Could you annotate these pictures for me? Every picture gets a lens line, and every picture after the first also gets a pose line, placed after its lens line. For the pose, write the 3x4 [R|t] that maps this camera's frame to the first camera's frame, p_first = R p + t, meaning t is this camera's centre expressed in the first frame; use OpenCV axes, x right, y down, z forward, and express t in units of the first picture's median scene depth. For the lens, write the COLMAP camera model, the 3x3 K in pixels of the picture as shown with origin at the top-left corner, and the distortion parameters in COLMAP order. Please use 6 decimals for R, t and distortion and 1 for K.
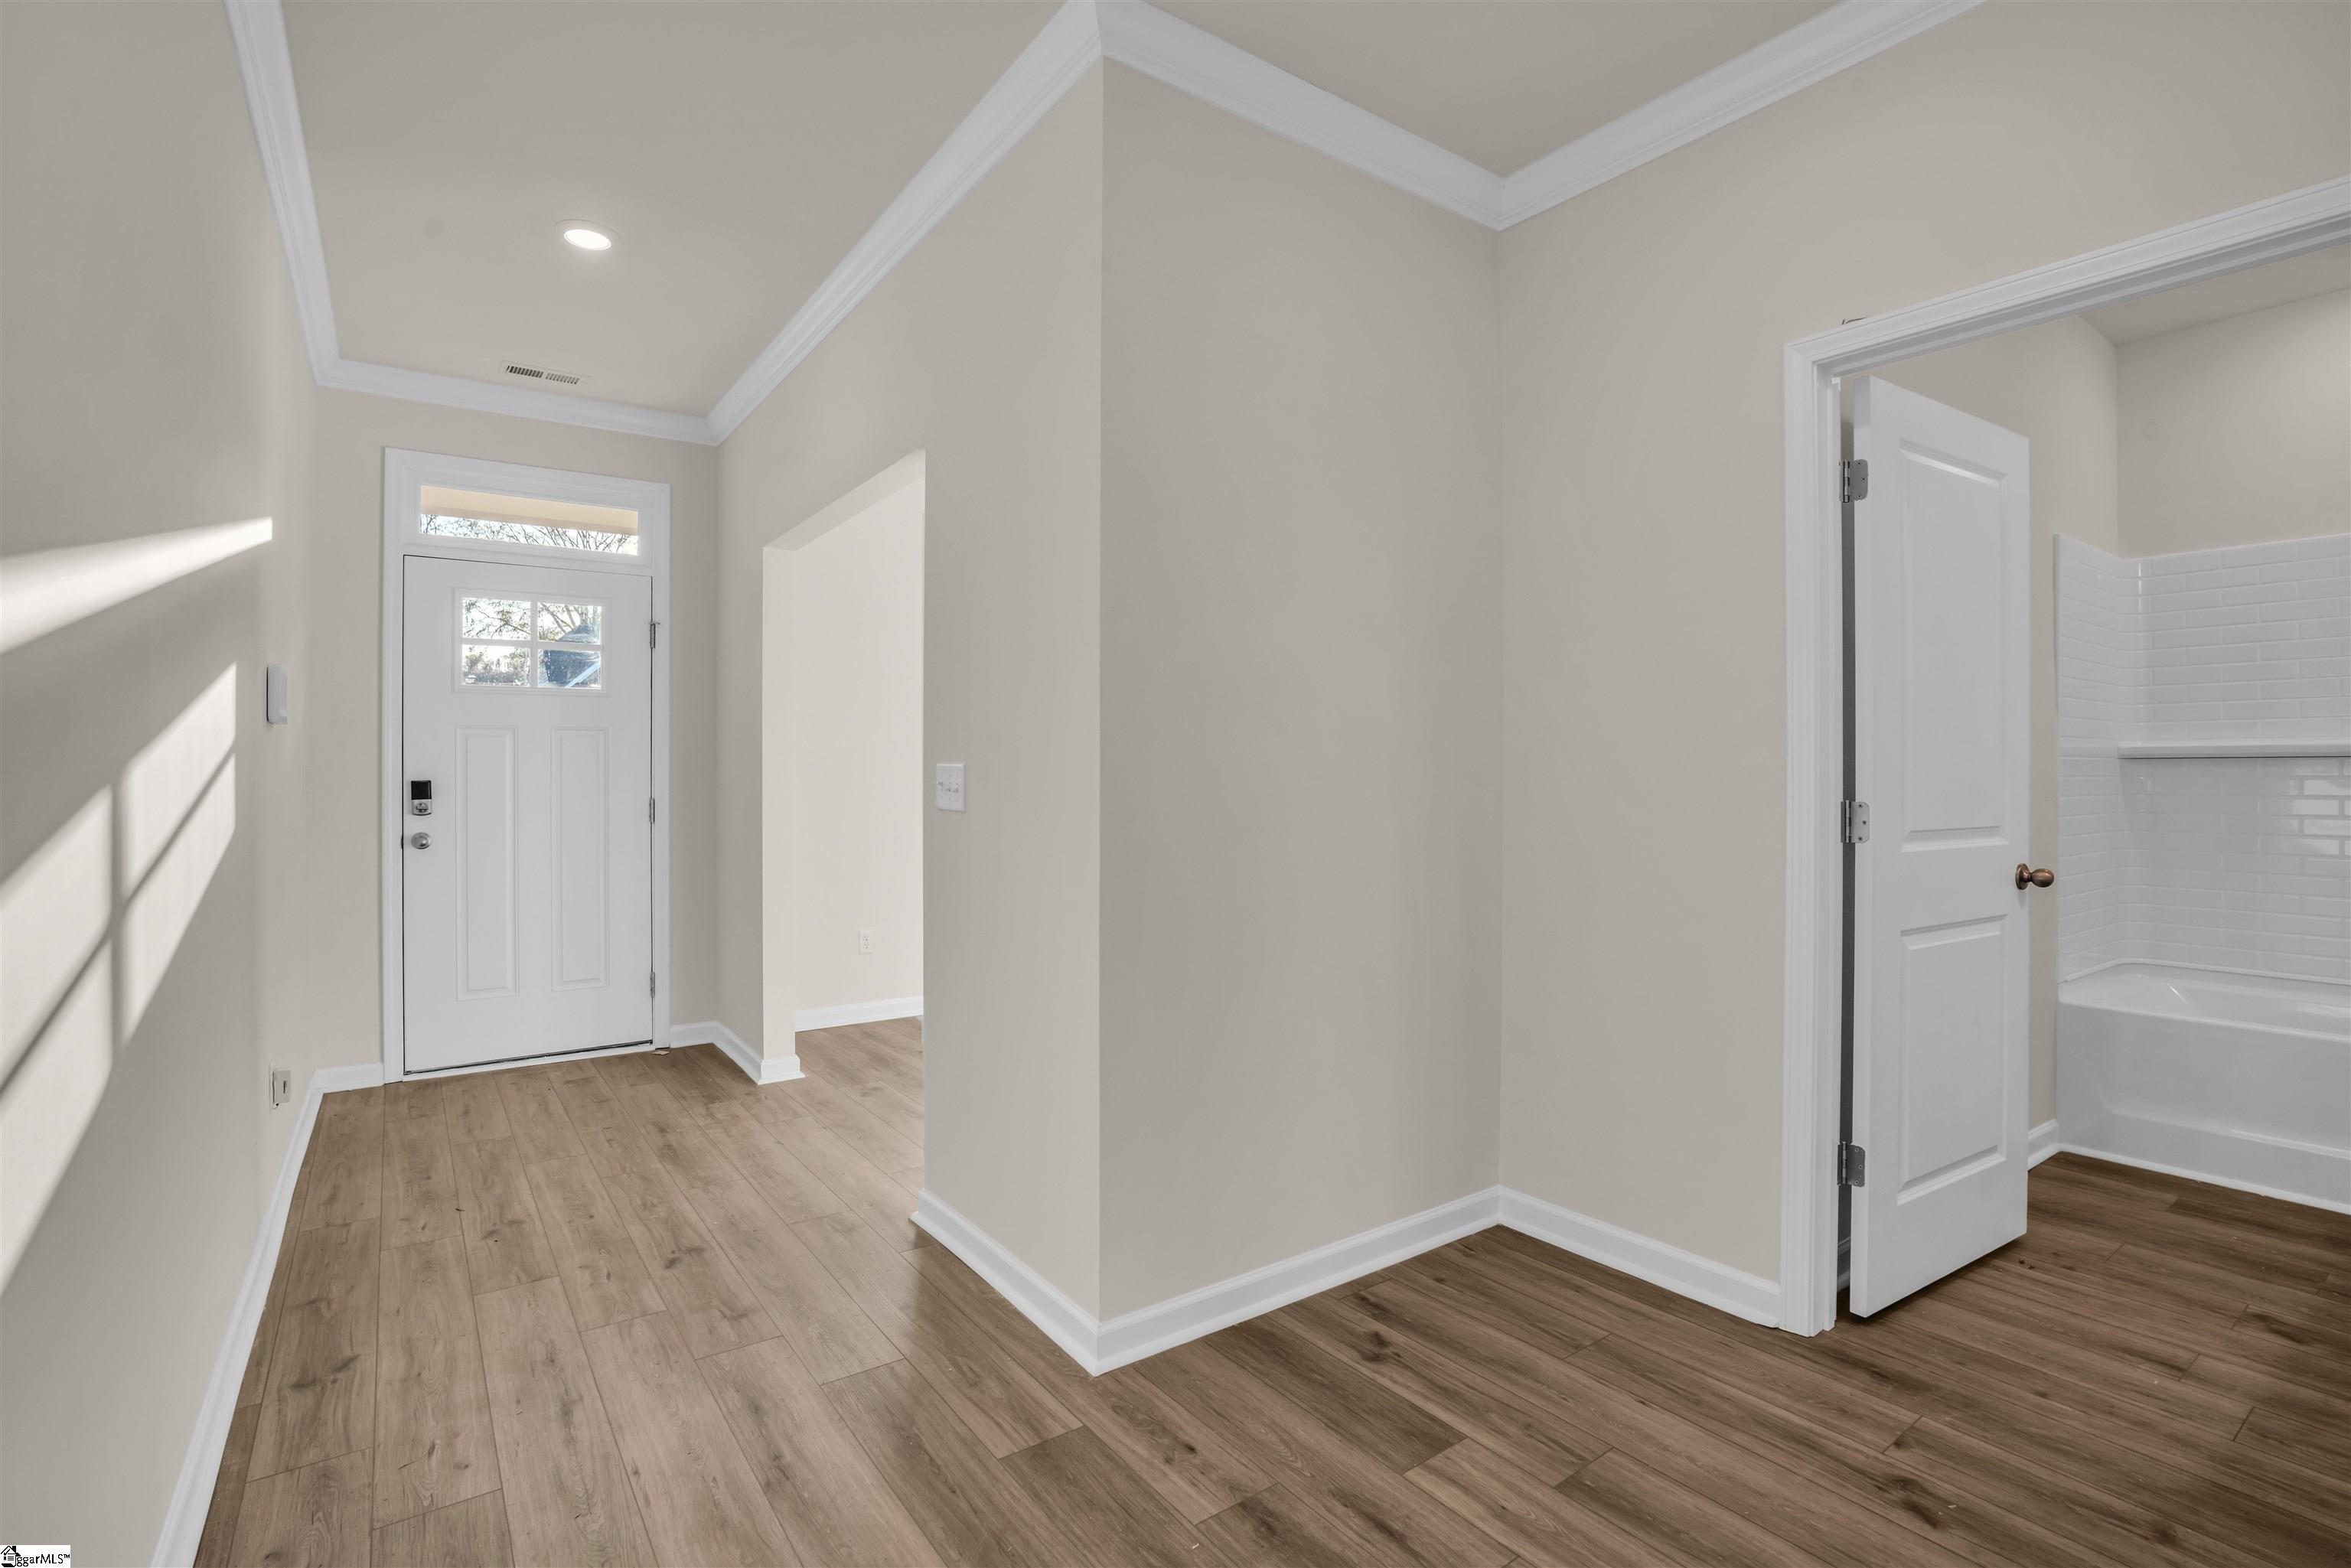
lens RADIAL K [[1082.8, 0, 1175.5], [0, 1082.8, 784.0], [0, 0, 1]] dist [-0.001119, -0.000191]
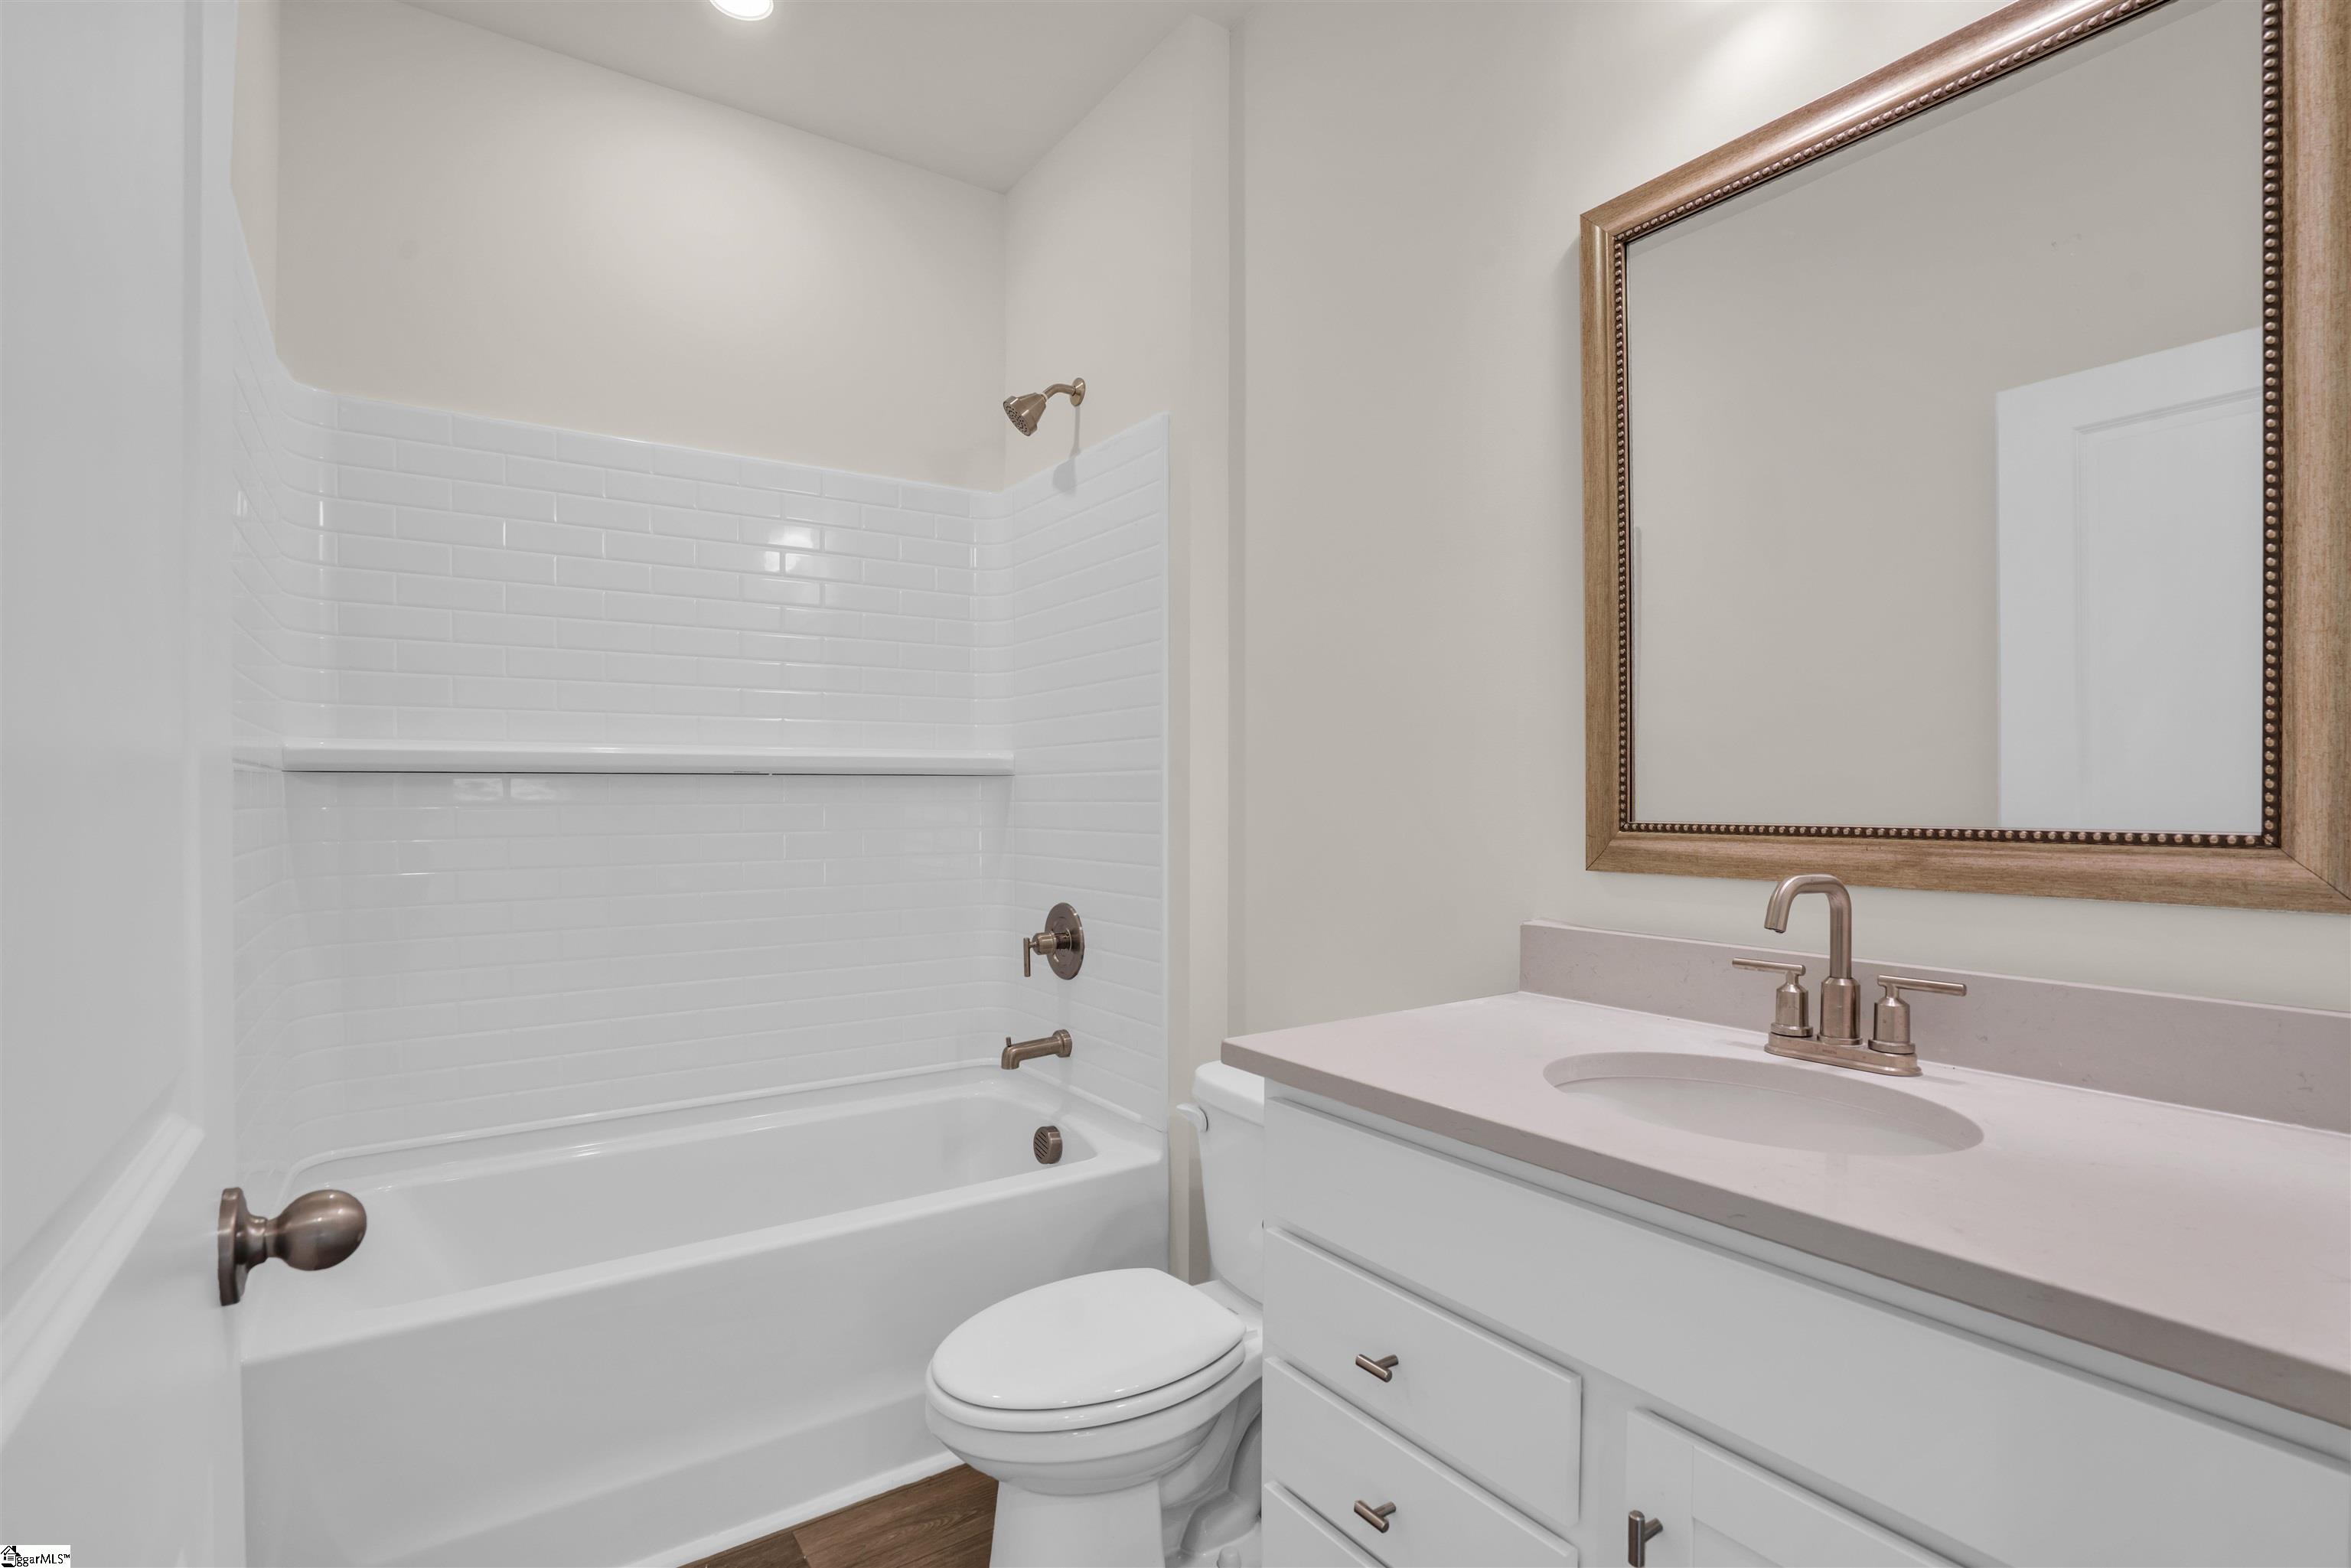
lens RADIAL K [[1082.8, 0, 1175.5], [0, 1082.8, 784.0], [0, 0, 1]] dist [-0.001119, -0.000191]
pose [[0.049175, 0.010310, 0.998737, 0.409618], [0.005366, 0.999930, -0.010586, -0.010819], [-0.998776, 0.005880, 0.049117, 0.579472]]
